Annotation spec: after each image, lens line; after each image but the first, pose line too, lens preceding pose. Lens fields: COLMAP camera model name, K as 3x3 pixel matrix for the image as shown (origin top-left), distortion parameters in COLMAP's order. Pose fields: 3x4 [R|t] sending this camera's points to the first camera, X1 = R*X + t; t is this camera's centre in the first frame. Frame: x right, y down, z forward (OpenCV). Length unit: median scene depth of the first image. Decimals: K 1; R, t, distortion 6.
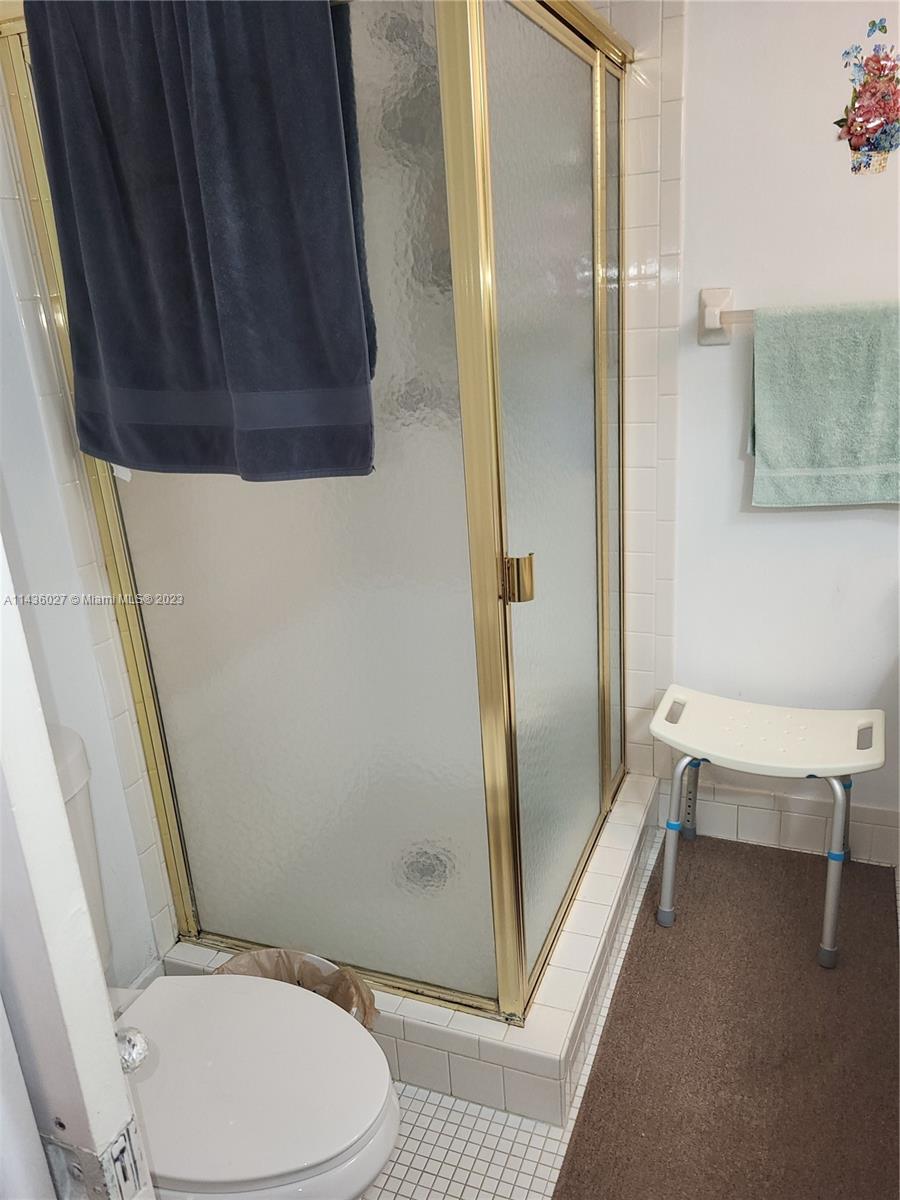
lens RADIAL K [[888.4, 0, 442.8], [0, 888.4, 625.5], [0, 0, 1]] dist [0.043881, -0.005000]
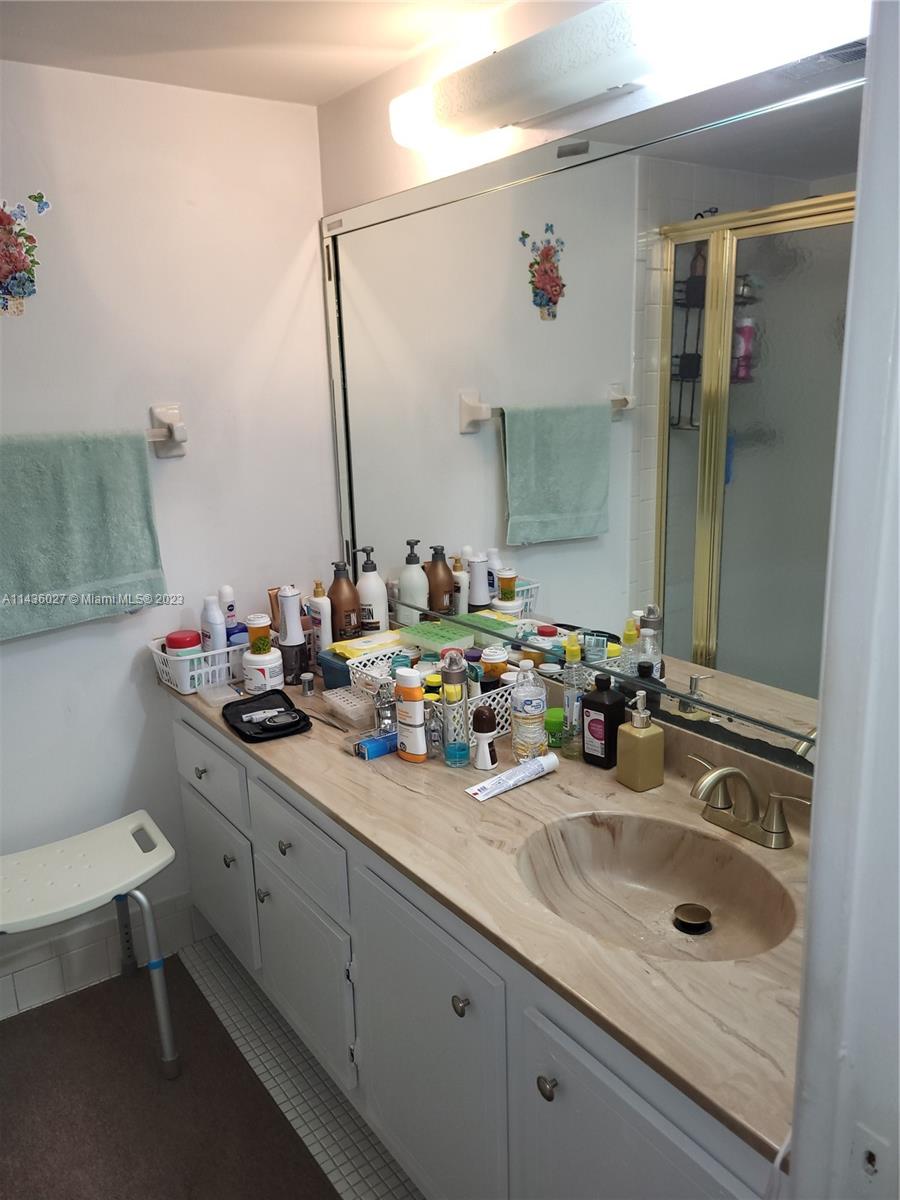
lens RADIAL K [[888.4, 0, 442.8], [0, 888.4, 625.5], [0, 0, 1]] dist [0.043881, -0.005000]
pose [[0.566736, -0.183979, 0.803095, -0.122972], [0.291361, 0.956518, 0.013516, -0.025962], [-0.770662, 0.226330, 0.595697, 0.074749]]
